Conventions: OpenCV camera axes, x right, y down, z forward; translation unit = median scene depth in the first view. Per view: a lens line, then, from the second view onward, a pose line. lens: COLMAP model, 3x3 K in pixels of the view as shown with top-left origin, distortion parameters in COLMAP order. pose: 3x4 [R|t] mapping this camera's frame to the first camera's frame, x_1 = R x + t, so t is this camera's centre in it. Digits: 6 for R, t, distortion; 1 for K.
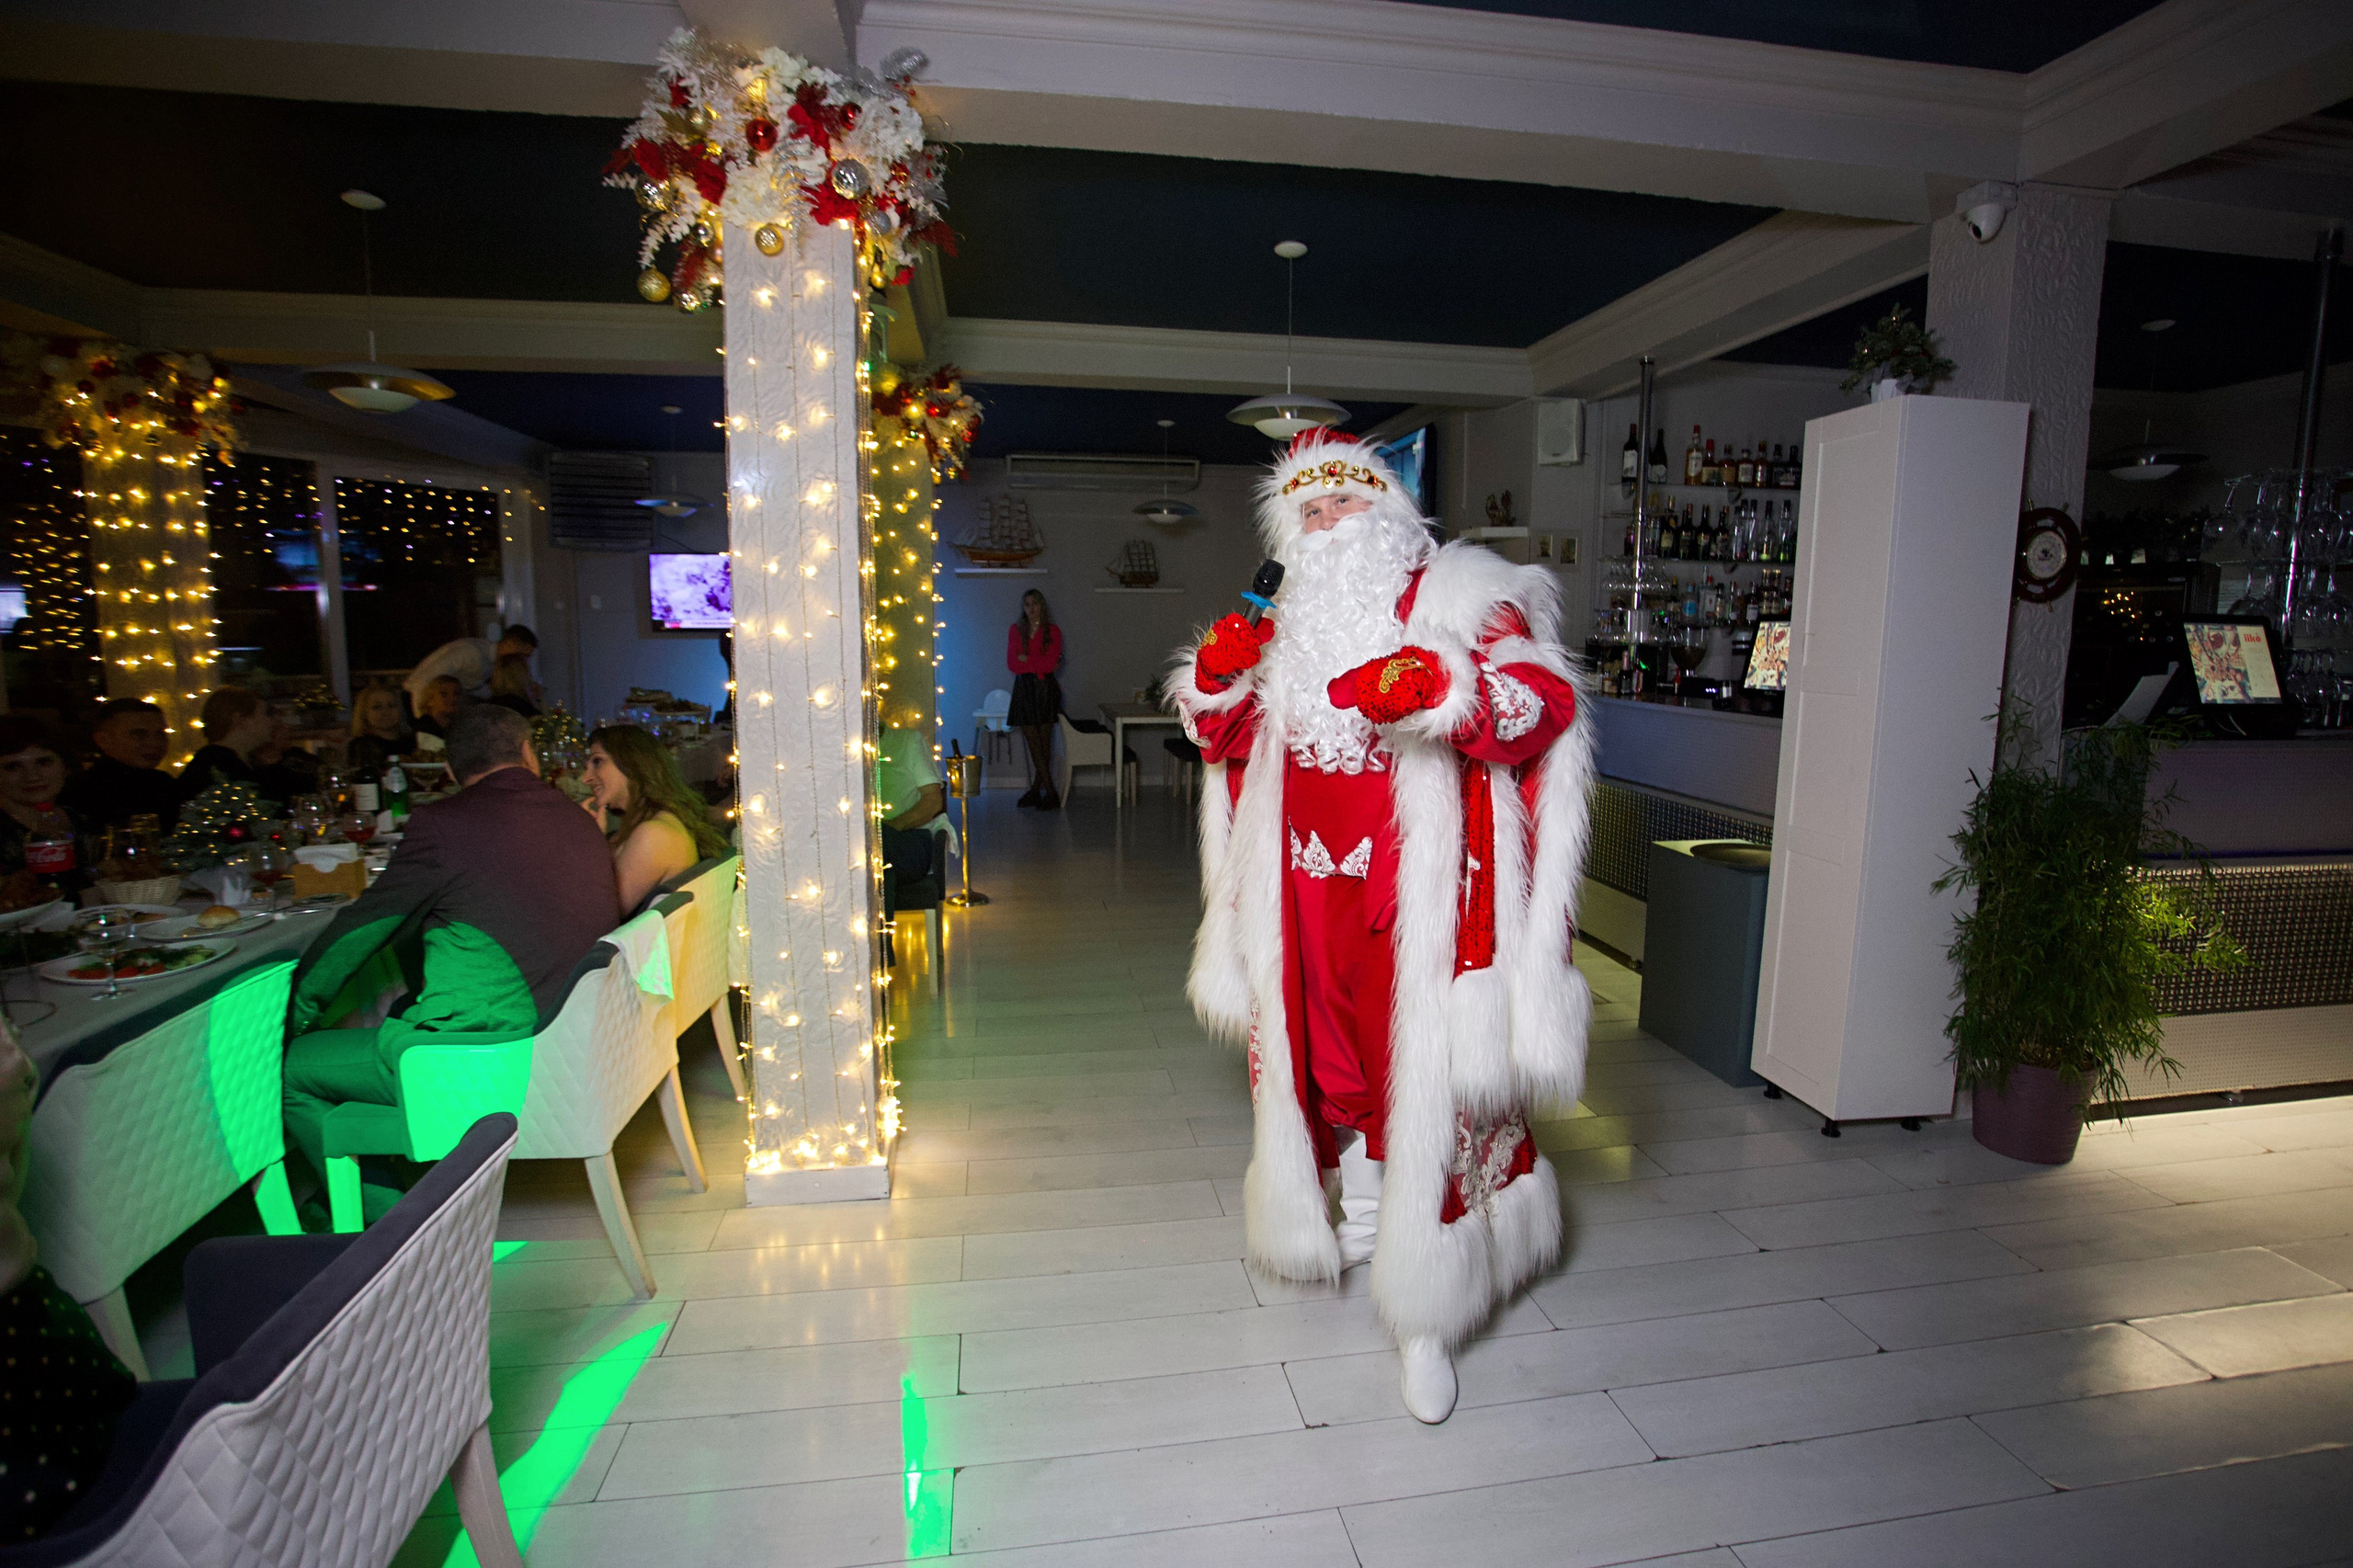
lens RADIAL K [[1126.0, 0, 1176.5], [0, 1126.0, 784.0], [0, 0, 1]] dist [-0.080397, 0.033132]
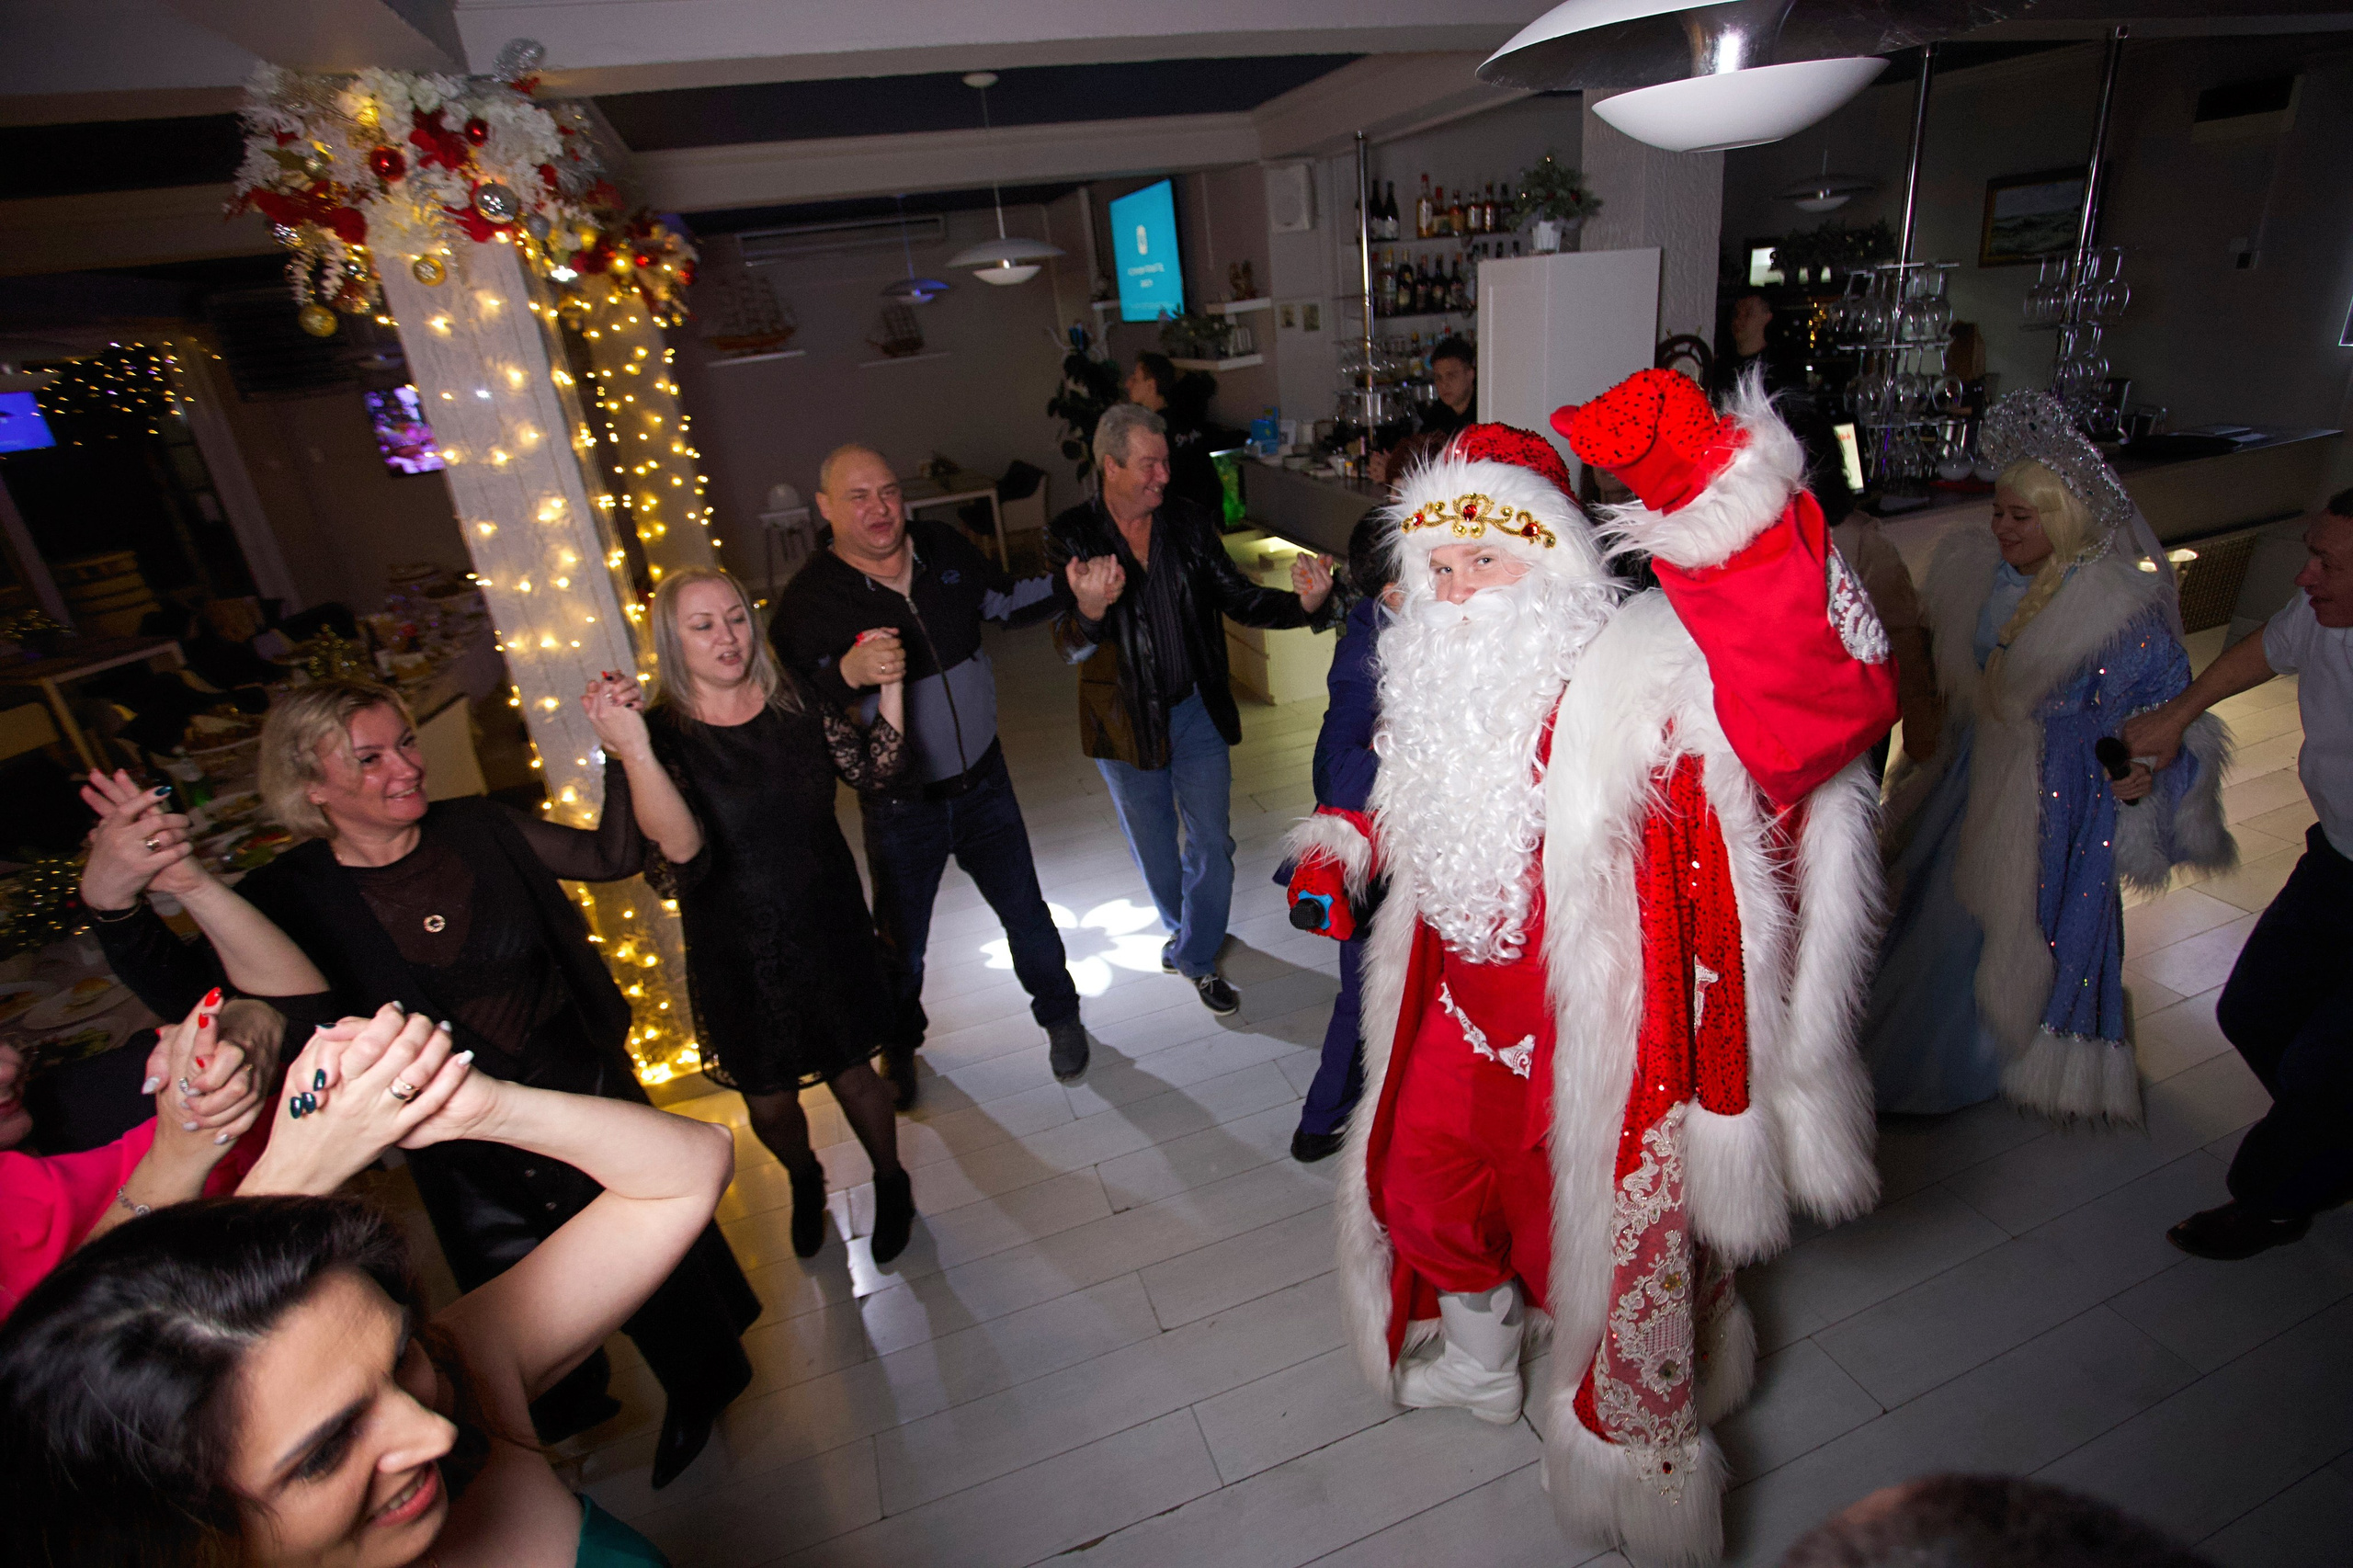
lens RADIAL K [[1126.0, 0, 1176.5], [0, 1126.0, 784.0], [0, 0, 1]] dist [-0.080397, 0.033132]
pose [[0.979607, -0.164601, 0.115227, 0.045889], [0.127408, 0.952321, 0.277221, -0.108246], [-0.155364, -0.256887, 0.953872, -0.070154]]
